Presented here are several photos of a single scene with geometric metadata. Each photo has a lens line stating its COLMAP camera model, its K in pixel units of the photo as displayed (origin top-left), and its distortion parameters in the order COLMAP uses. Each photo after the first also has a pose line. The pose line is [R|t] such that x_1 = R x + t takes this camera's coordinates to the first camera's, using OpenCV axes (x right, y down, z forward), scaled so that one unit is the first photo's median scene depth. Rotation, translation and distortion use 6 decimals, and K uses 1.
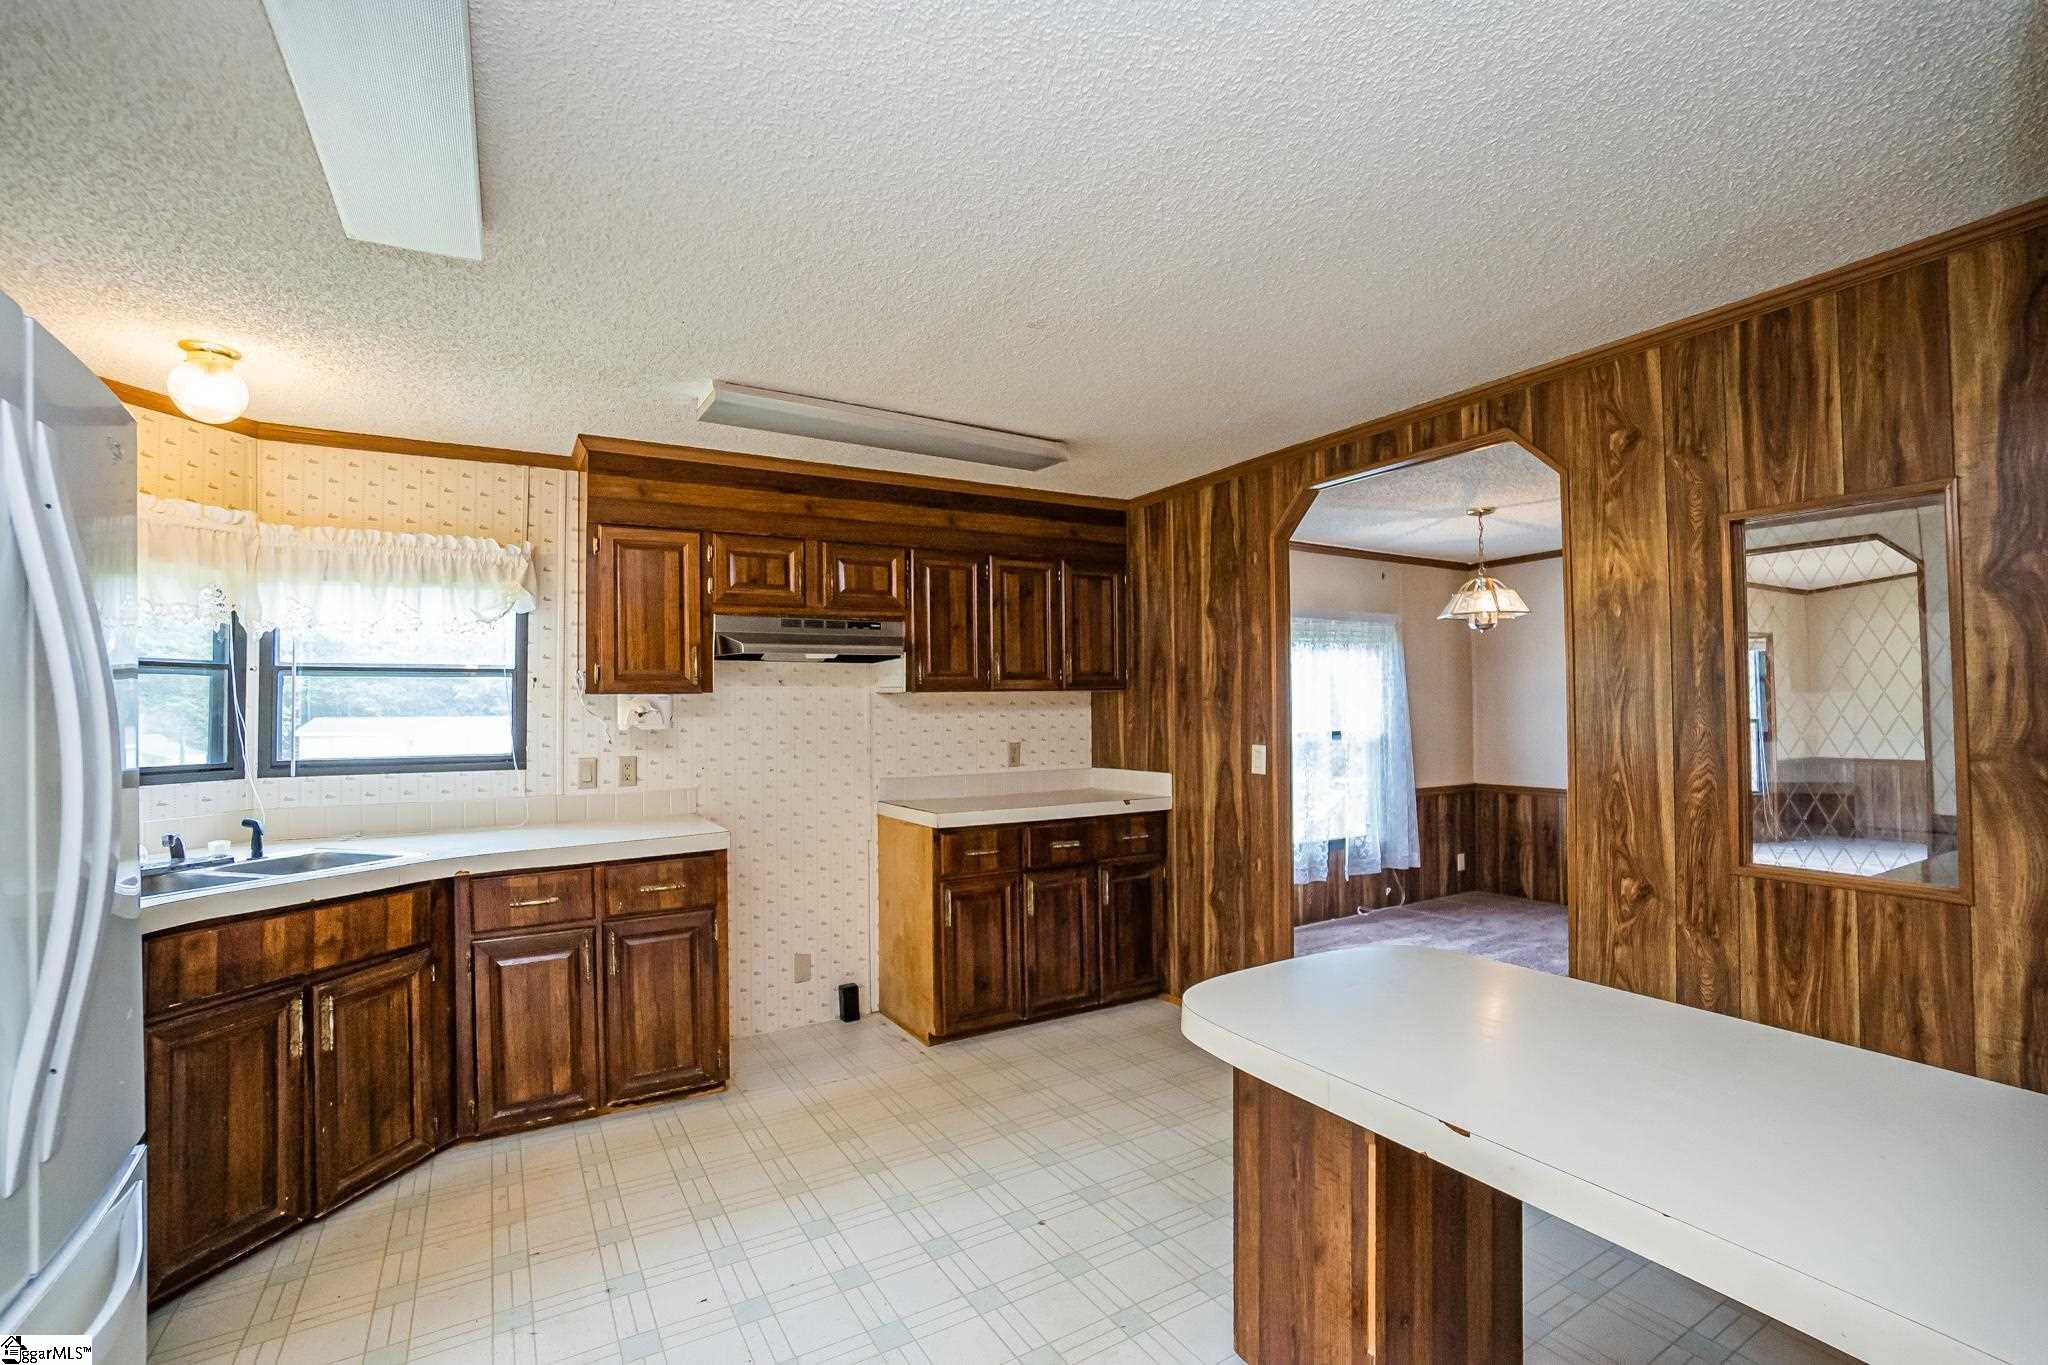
lens RADIAL K [[899.8, 0, 1008.0], [0, 899.8, 687.4], [0, 0, 1]] dist [-0.063050, 0.021459]
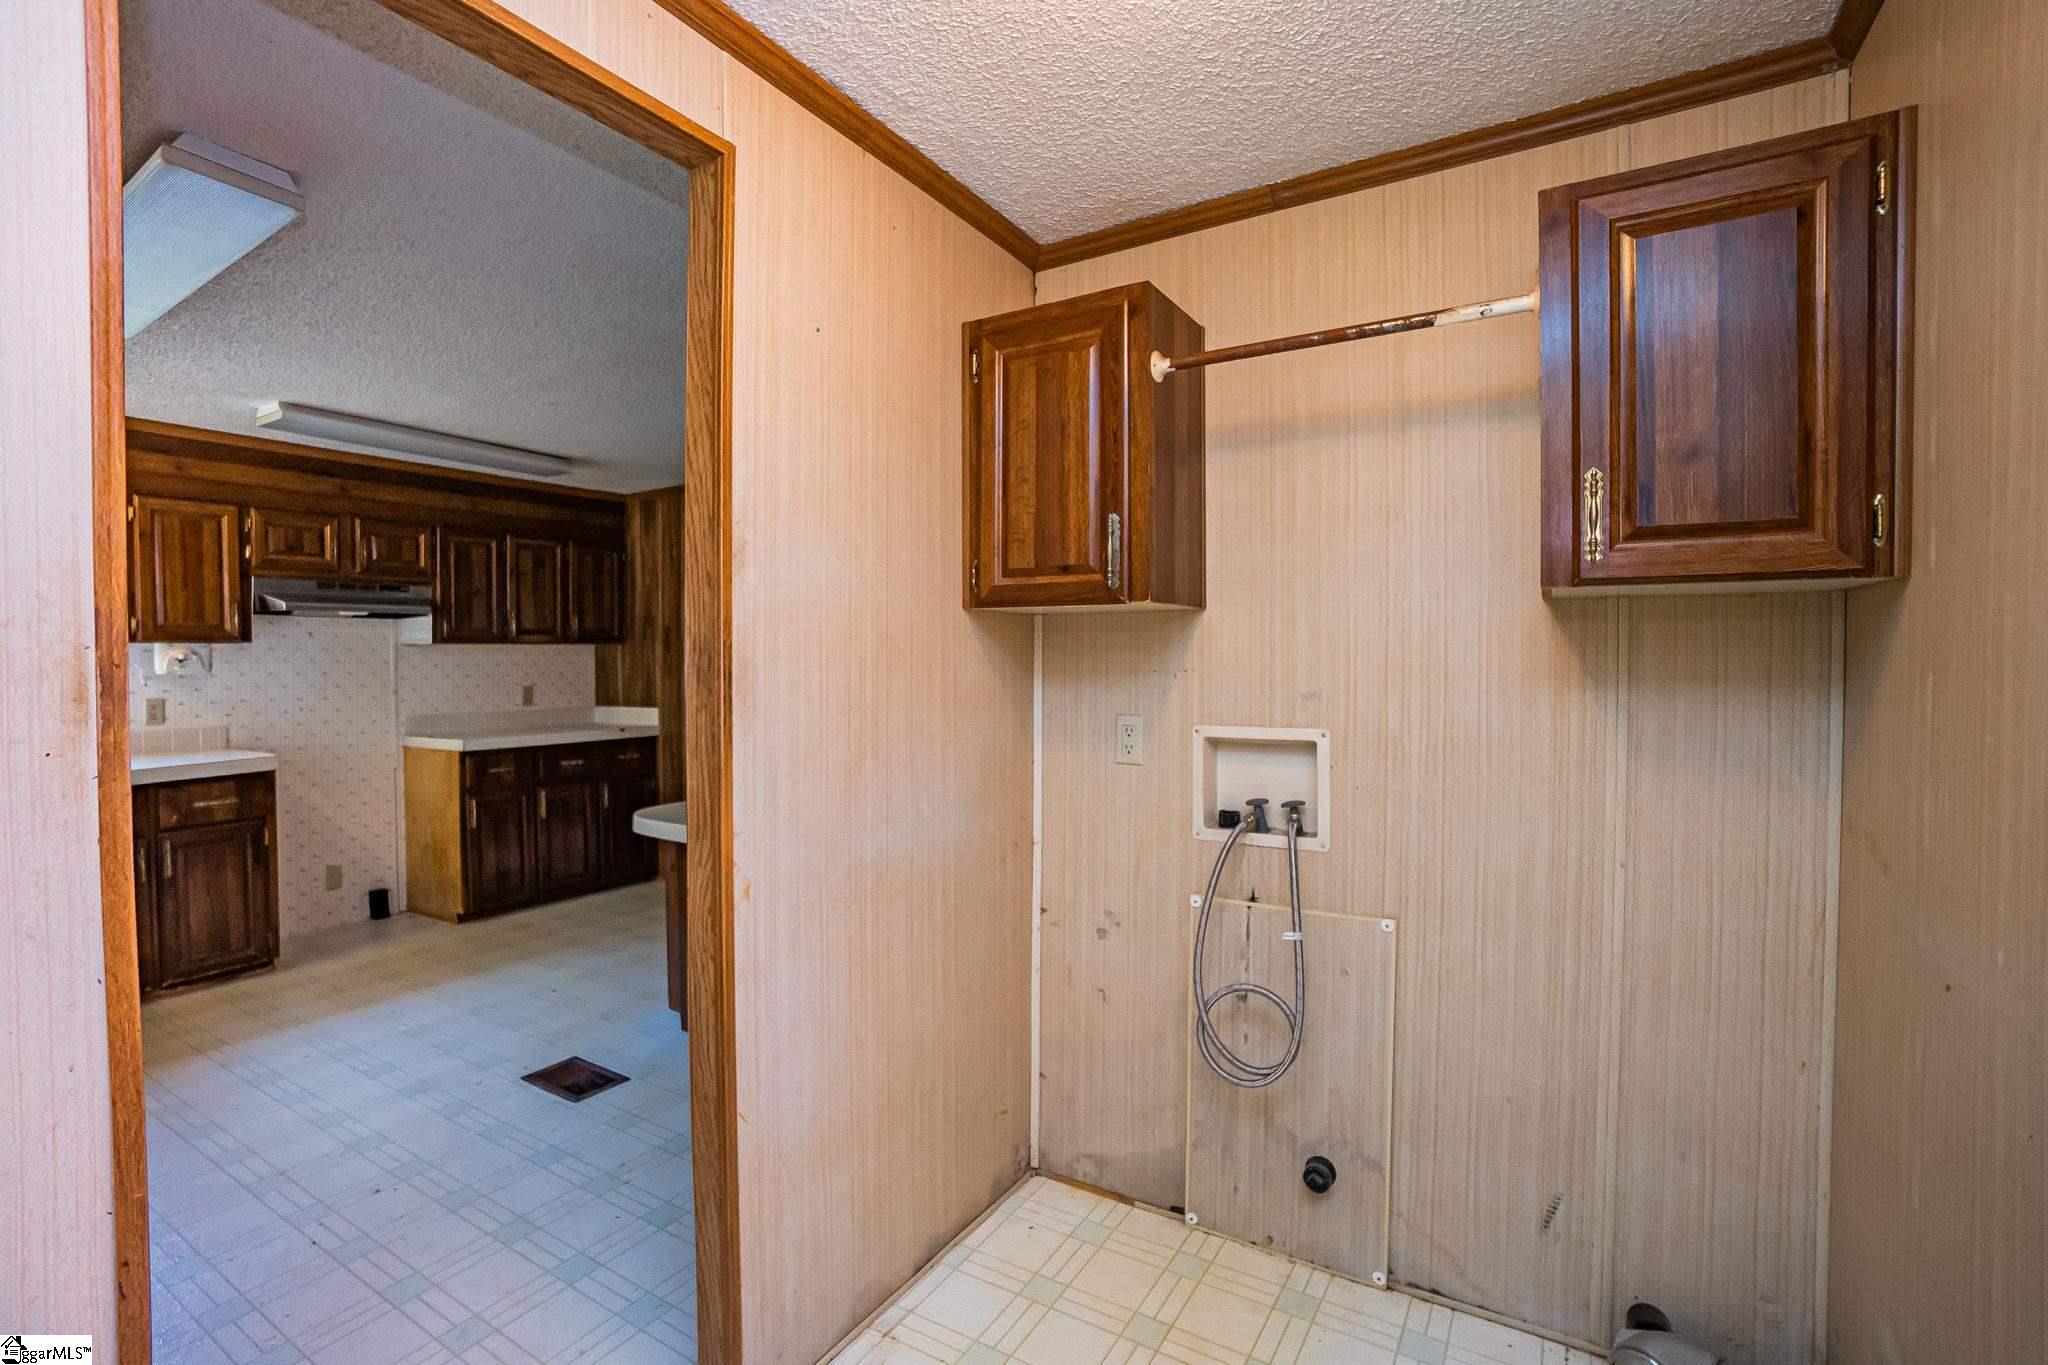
lens RADIAL K [[920.6, 0, 945.9], [0, 920.6, 675.0], [0, 0, 1]] dist [-0.018378, 0.000246]
pose [[0.904136, -0.003042, 0.427235, -0.014714], [-0.012720, 0.999340, 0.034035, -0.003782], [-0.427056, -0.036207, 0.903500, -0.459673]]
